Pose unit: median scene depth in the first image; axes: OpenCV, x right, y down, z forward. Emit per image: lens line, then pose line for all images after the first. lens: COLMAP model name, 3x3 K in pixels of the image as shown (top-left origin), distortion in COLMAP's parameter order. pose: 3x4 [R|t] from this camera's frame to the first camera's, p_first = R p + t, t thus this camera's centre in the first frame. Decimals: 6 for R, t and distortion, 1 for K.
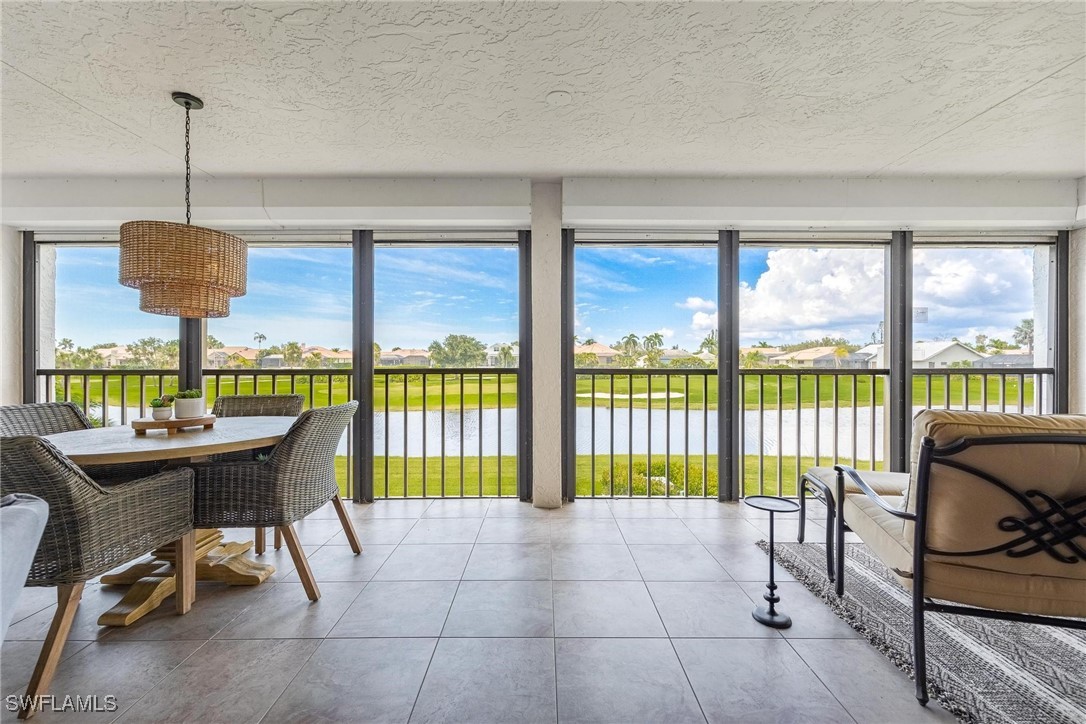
lens RADIAL K [[447.5, 0, 545.8], [0, 447.5, 360.1], [0, 0, 1]] dist [-0.000126, 0.000115]
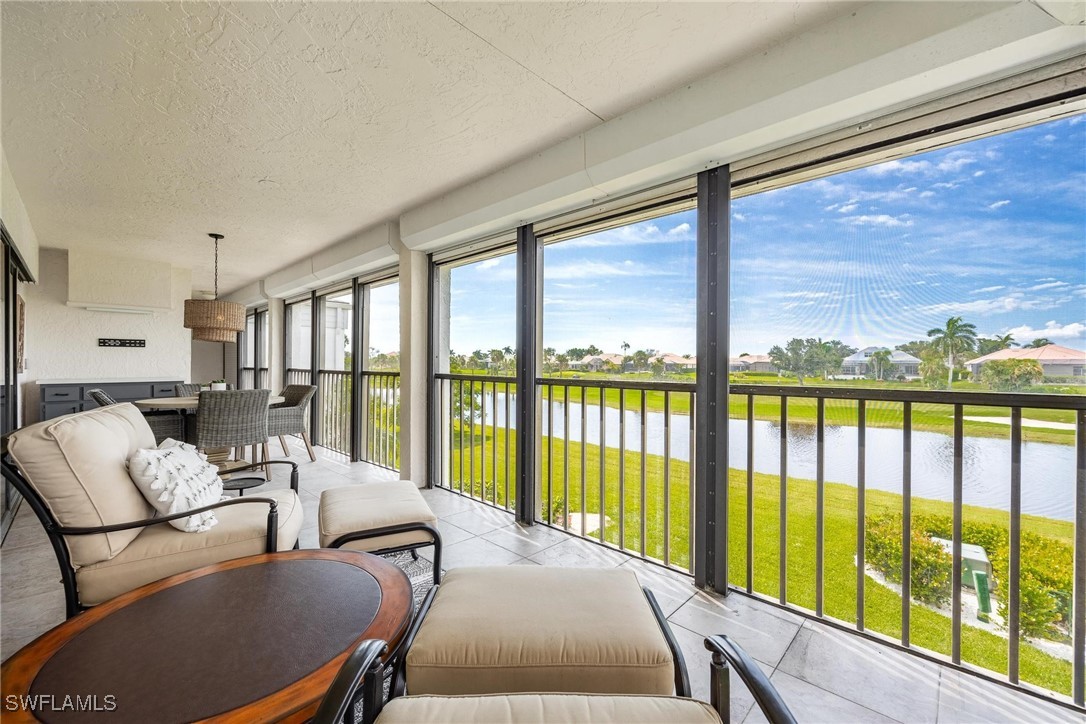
lens RADIAL K [[447.5, 0, 545.8], [0, 447.5, 360.1], [0, 0, 1]] dist [-0.000126, 0.000115]
pose [[0.724173, 0.002310, -0.689615, -0.132662], [-0.010553, 0.999914, -0.007732, -0.007625], [0.689538, 0.012876, 0.724135, 0.354381]]
